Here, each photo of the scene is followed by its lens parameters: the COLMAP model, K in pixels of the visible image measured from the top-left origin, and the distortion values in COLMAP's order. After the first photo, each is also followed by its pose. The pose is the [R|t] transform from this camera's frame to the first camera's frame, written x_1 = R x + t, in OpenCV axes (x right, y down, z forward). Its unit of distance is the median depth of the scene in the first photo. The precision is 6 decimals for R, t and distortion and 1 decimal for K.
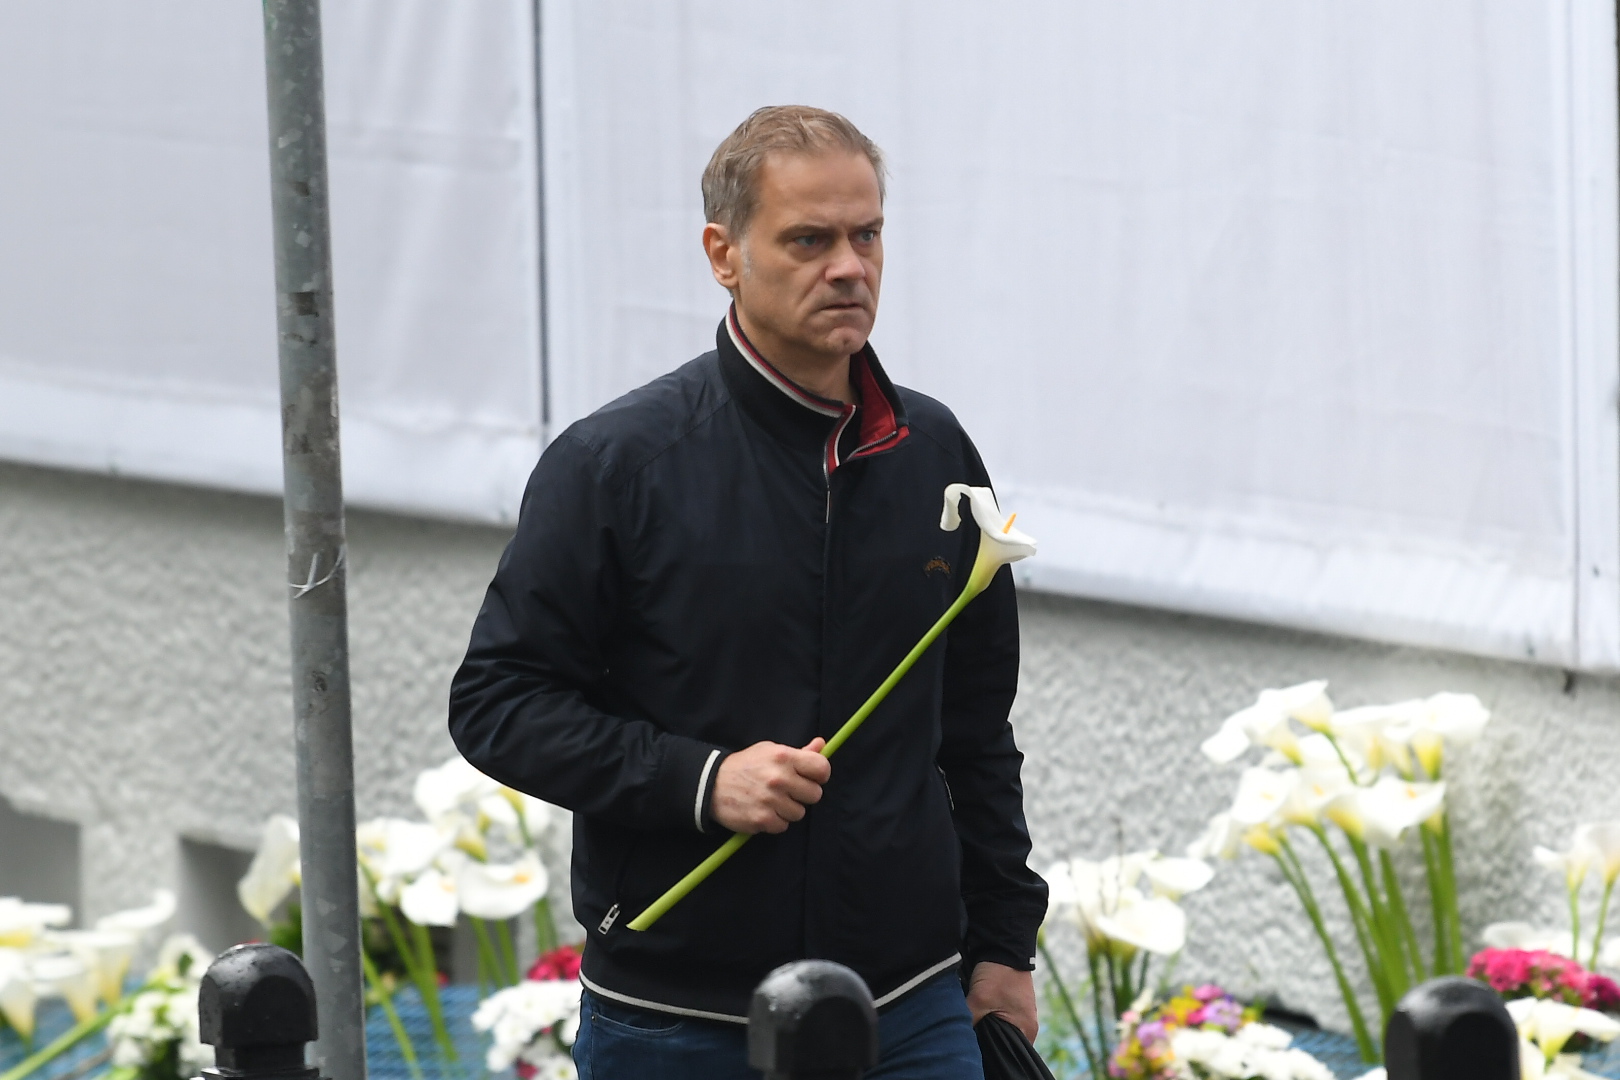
lens RADIAL K [[9746.2, 0, 667.4], [0, 9746.2, 578.9], [0, 0, 1]] dist [1.454684, 0.000000]
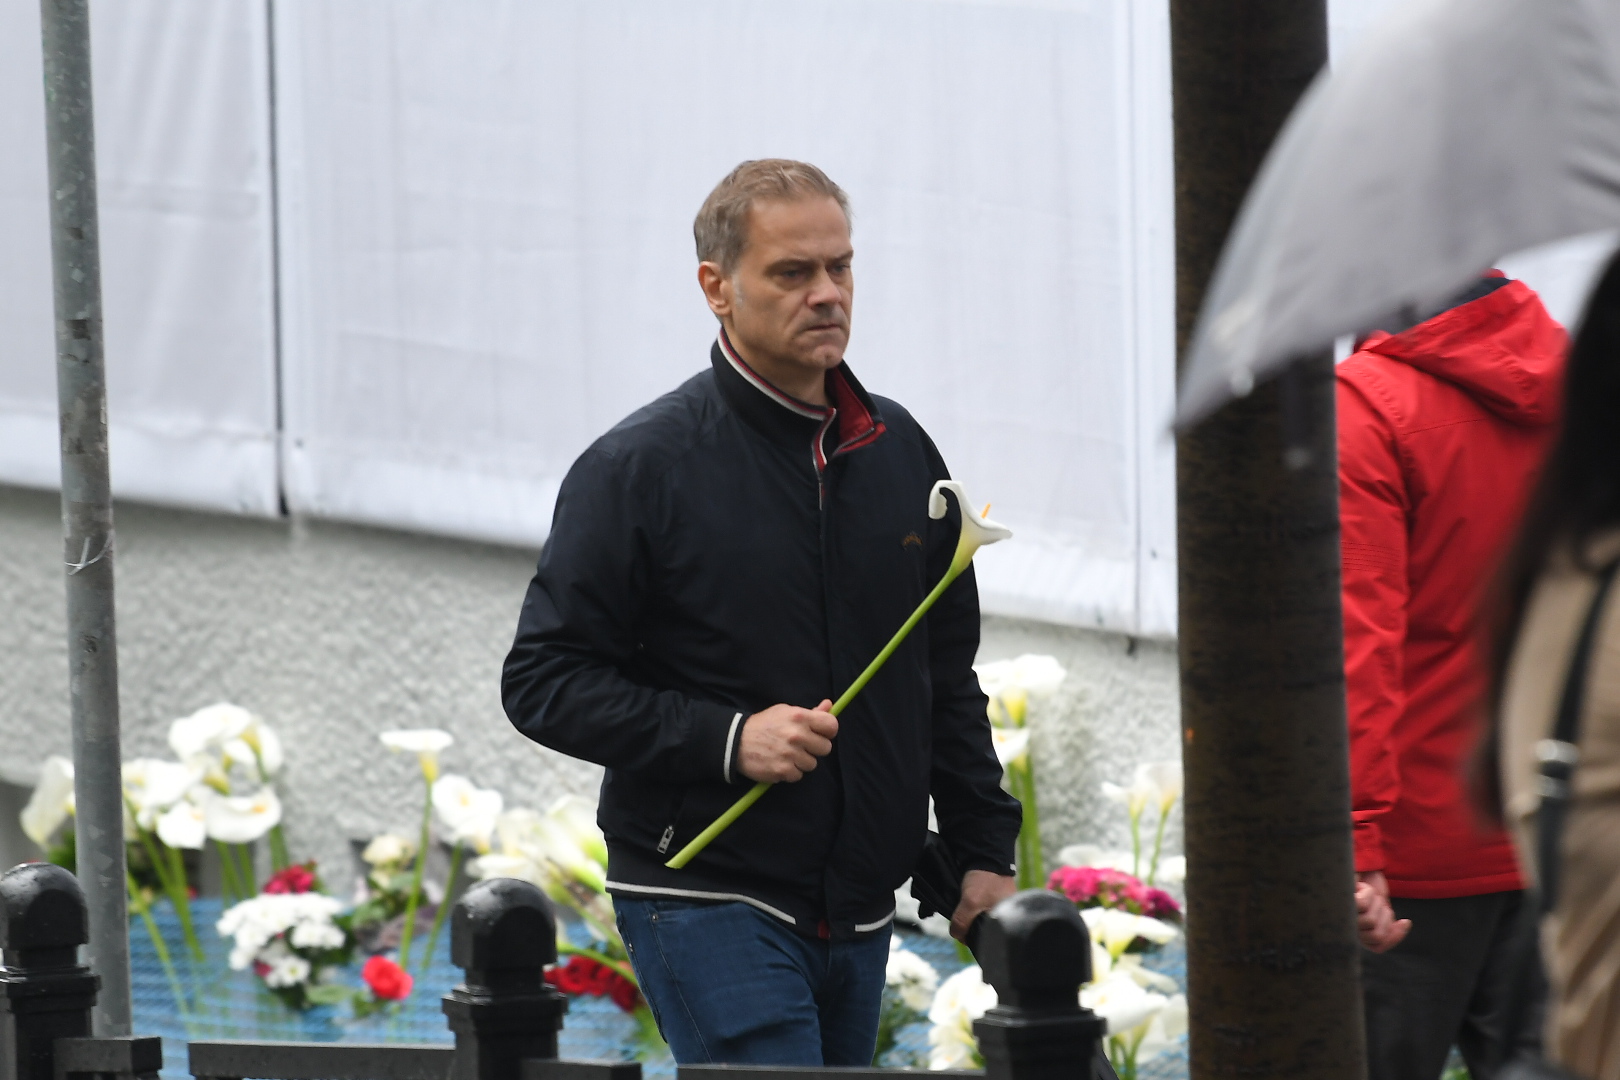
lens RADIAL K [[9746.2, 0, 927.8], [0, 9746.2, 568.9], [0, 0, 1]] dist [1.454684, 0.000000]
pose [[0.992910, 0.001196, -0.118866, 0.209488], [-0.001271, 0.999999, -0.000555, 0.001740], [0.118865, 0.000702, 0.992910, -0.187811]]
